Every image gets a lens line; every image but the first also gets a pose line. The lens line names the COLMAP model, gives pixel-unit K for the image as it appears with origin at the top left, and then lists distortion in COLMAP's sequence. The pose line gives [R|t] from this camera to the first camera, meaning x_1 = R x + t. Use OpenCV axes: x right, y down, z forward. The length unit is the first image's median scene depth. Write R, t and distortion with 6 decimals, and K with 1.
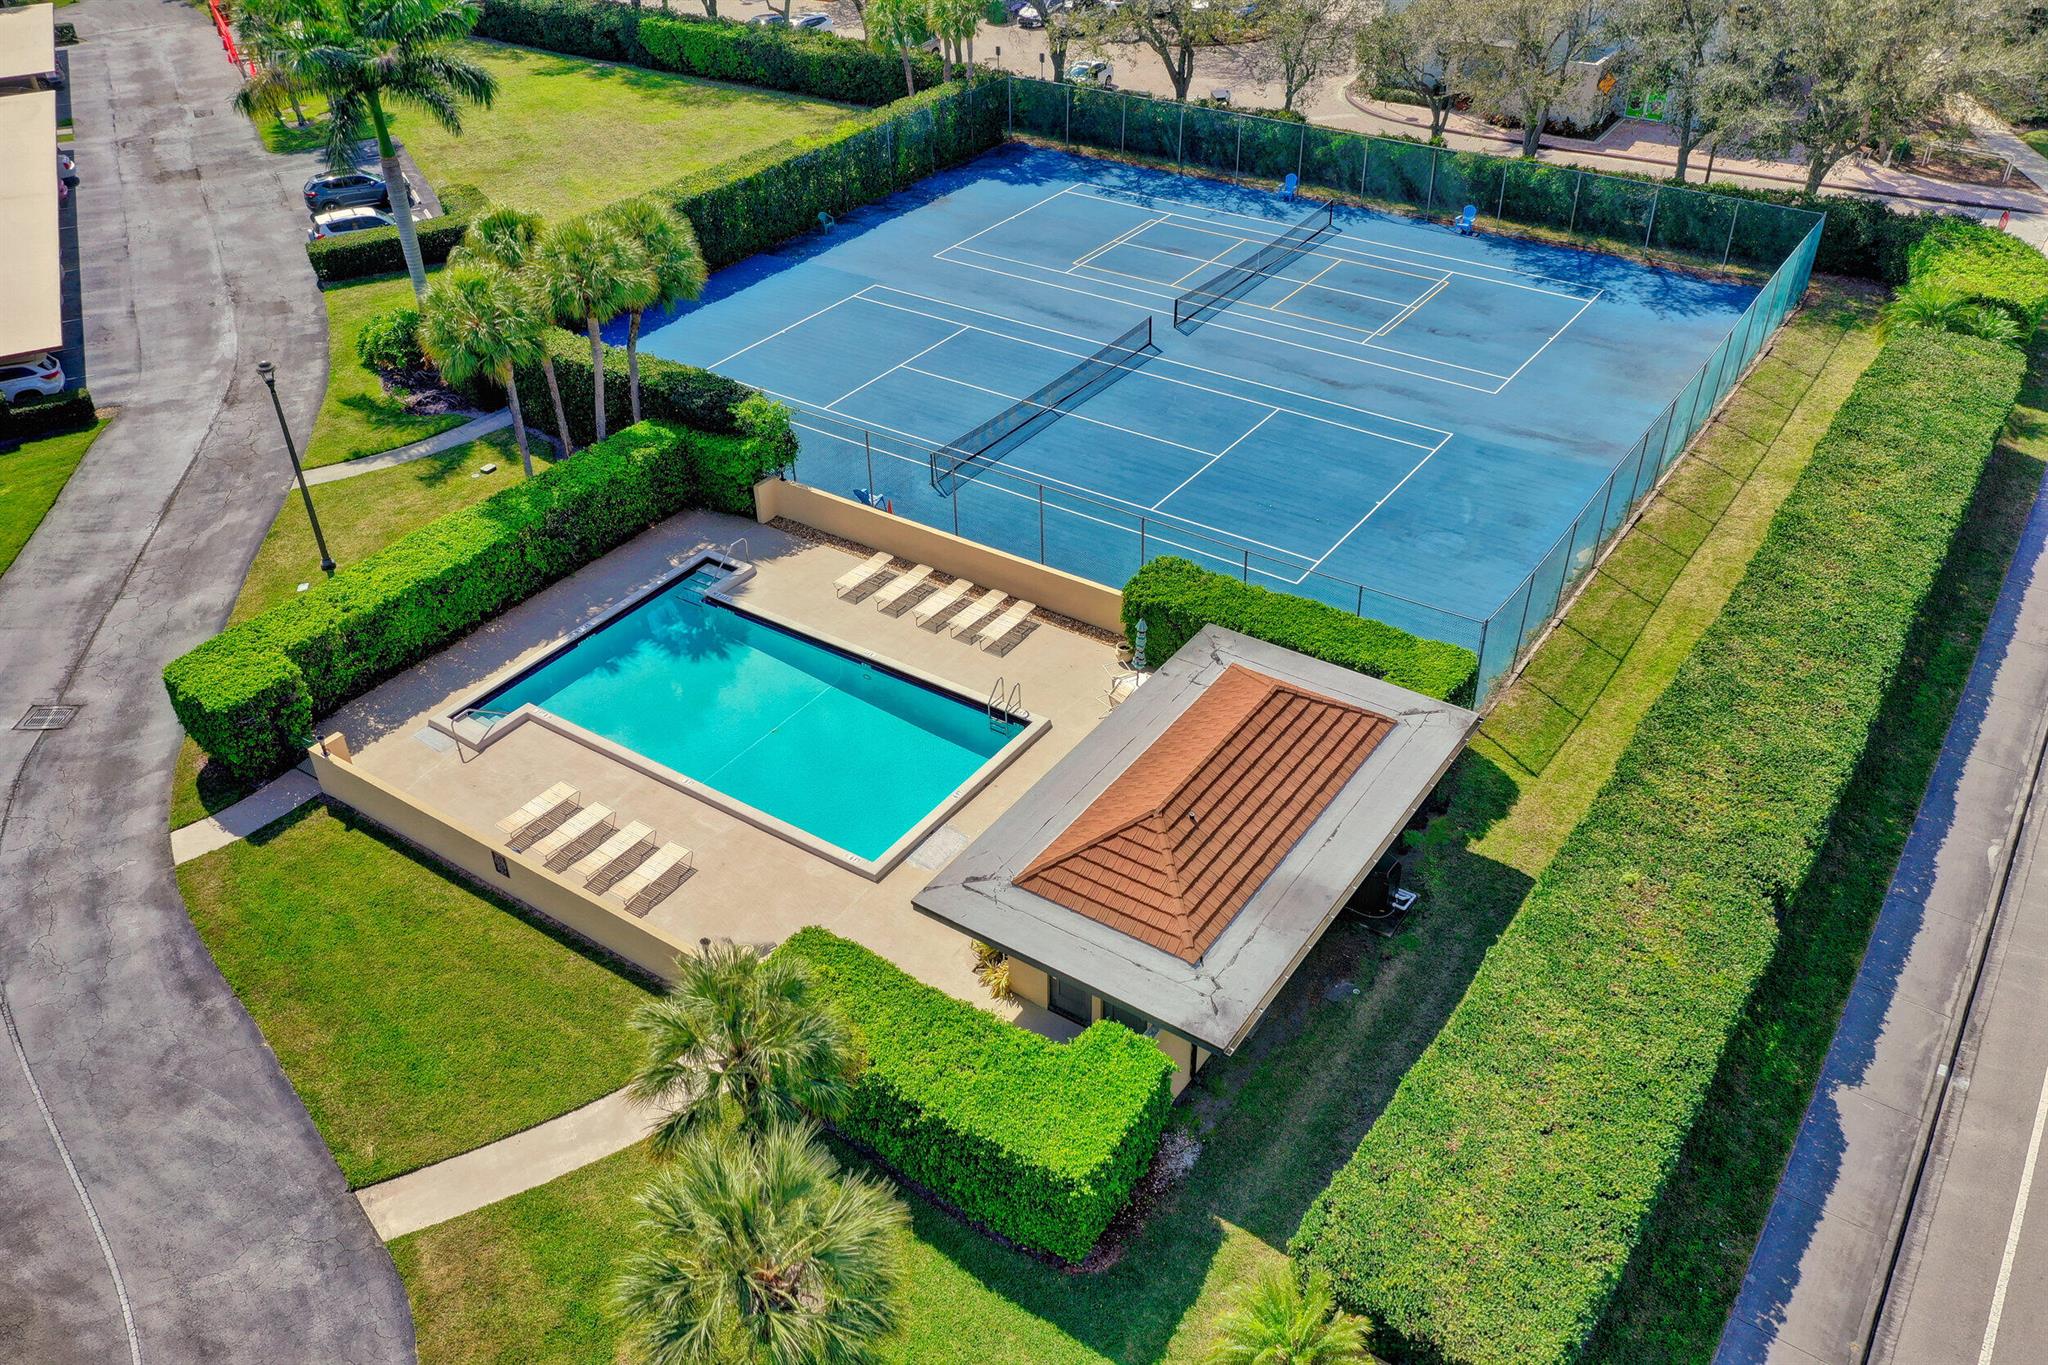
lens RADIAL K [[1638.4, 0, 1024.0], [0, 1638.4, 682.5], [0, 0, 1]] dist [-0.003196, -0.002567]
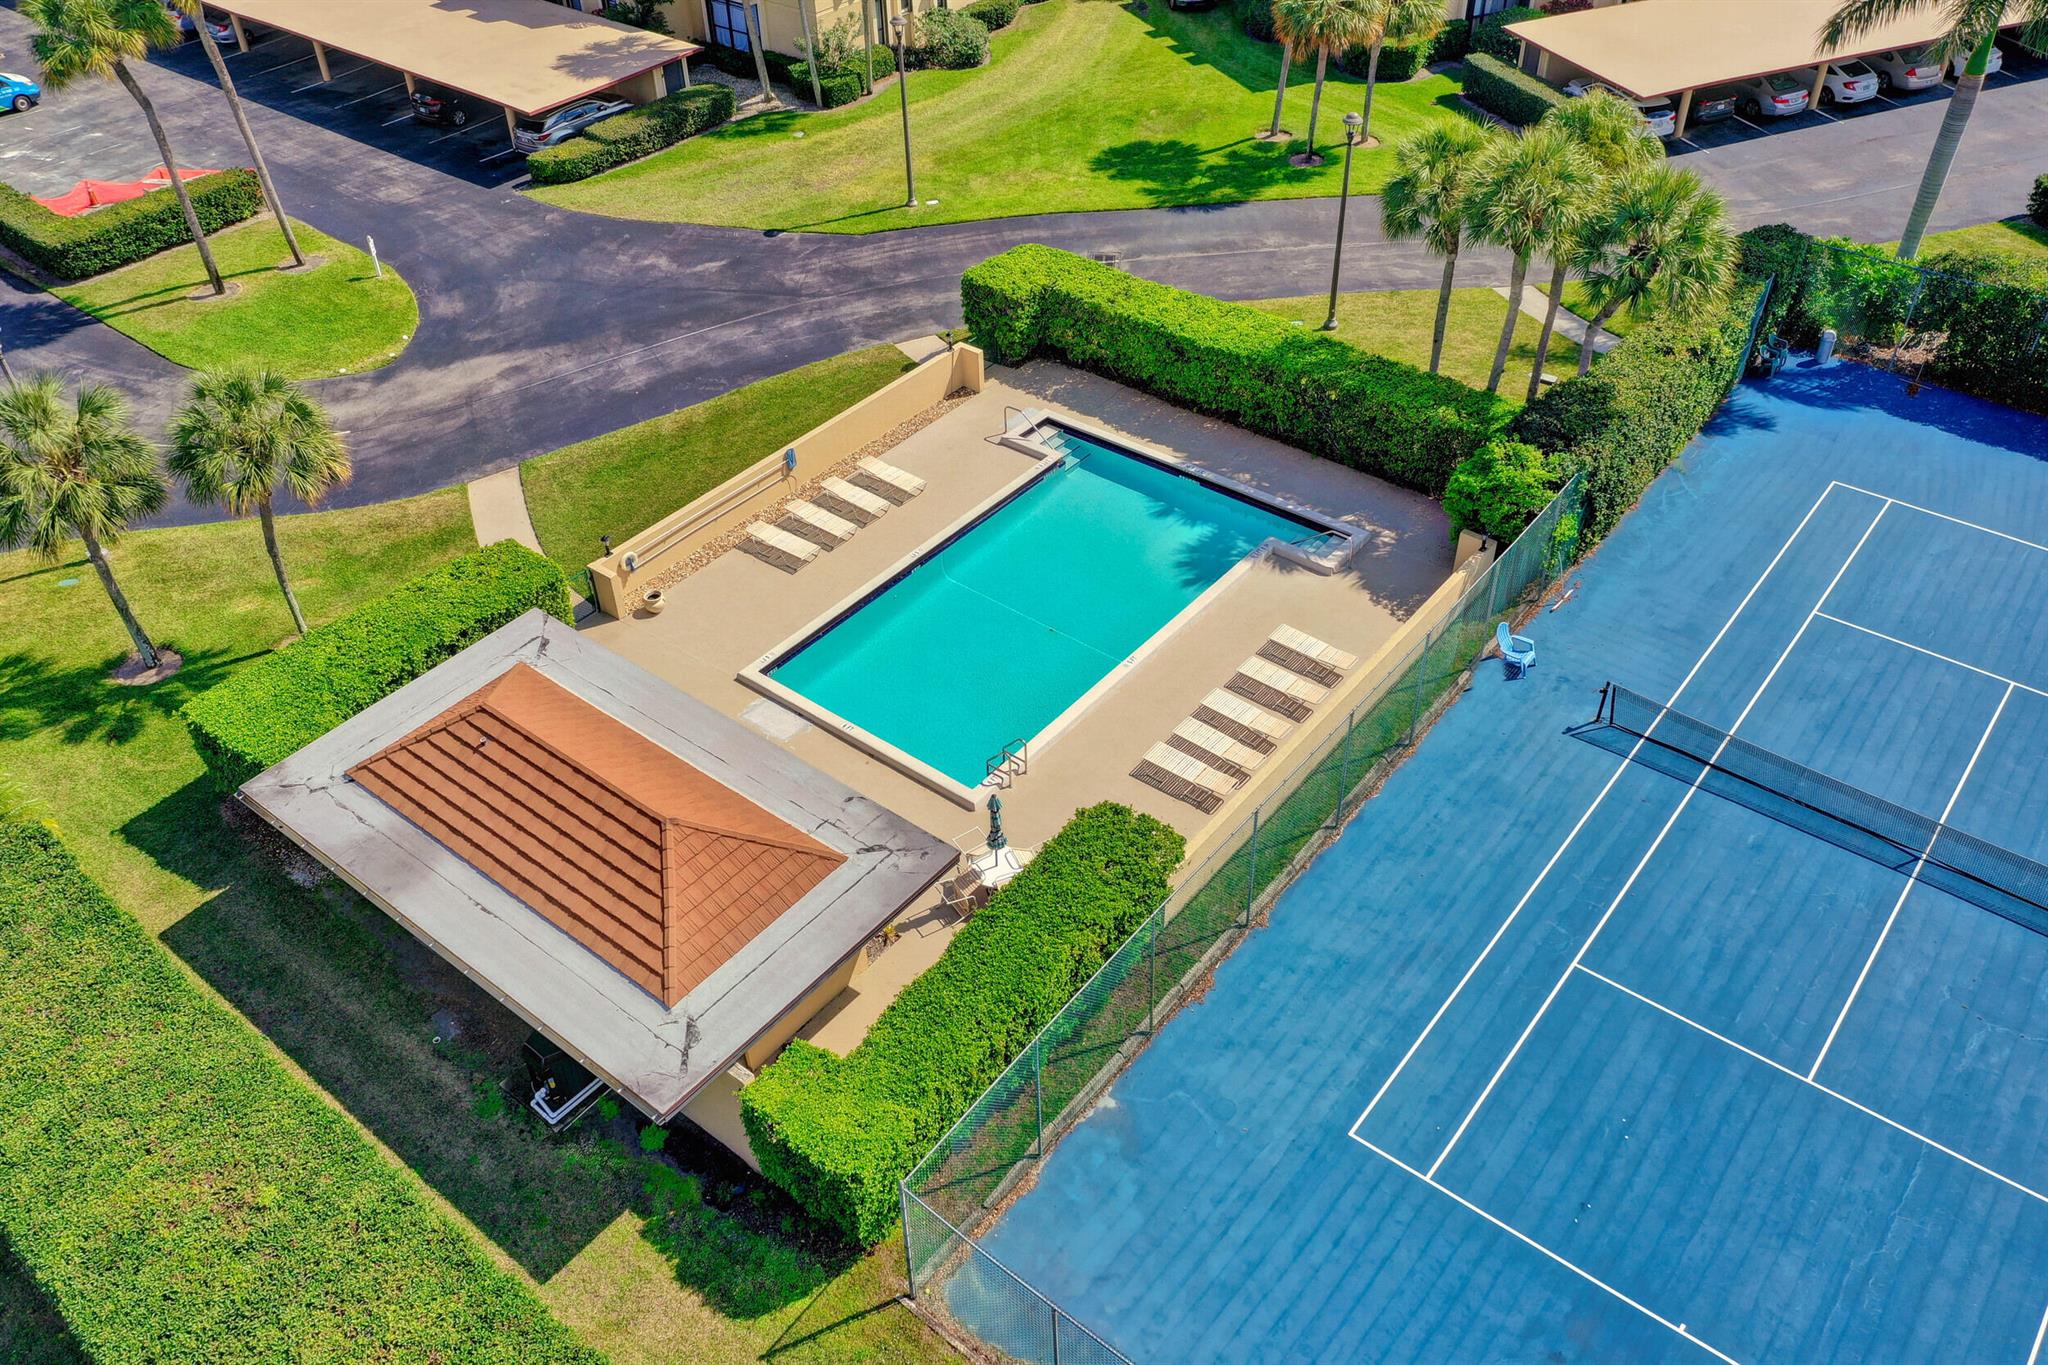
lens RADIAL K [[1627.9, 0, 1024.0], [0, 1627.9, 682.5], [0, 0, 1]] dist [-0.002275, 0.002057]
pose [[-0.072866, 0.656428, -0.750862, 0.504382], [-0.546599, 0.603442, 0.580592, -0.430971], [0.834218, 0.452726, 0.314832, 0.639660]]
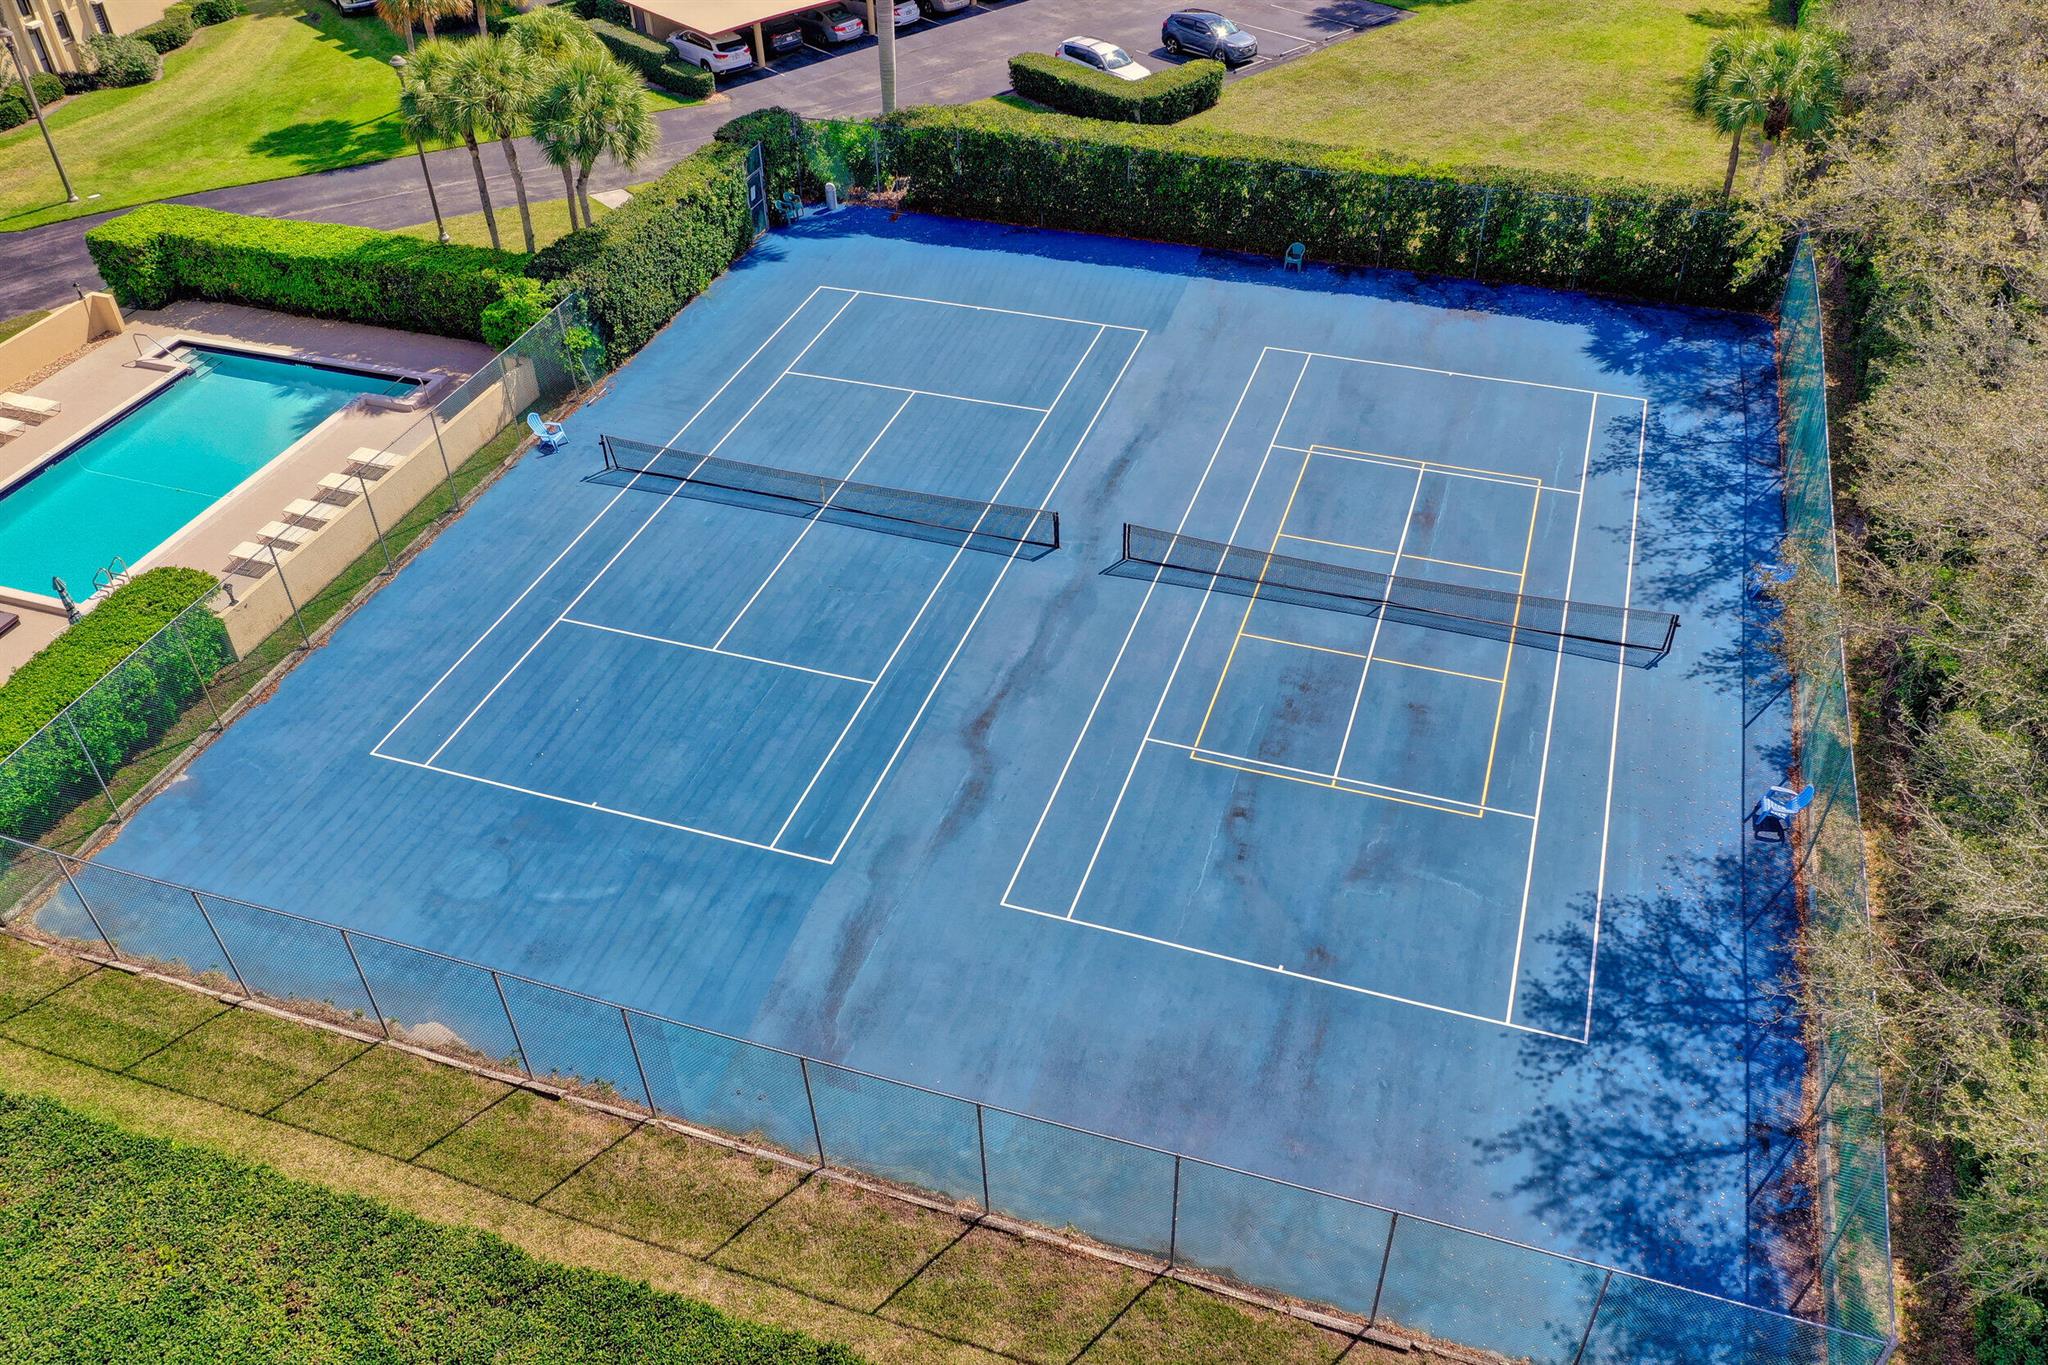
lens RADIAL K [[1627.9, 0, 1024.0], [0, 1627.9, 682.5], [0, 0, 1]] dist [-0.002275, 0.002057]
pose [[0.269658, 0.615833, -0.740293, 0.805798], [-0.533635, 0.735499, 0.417463, -0.577389], [0.801572, 0.282474, 0.526963, 0.822270]]
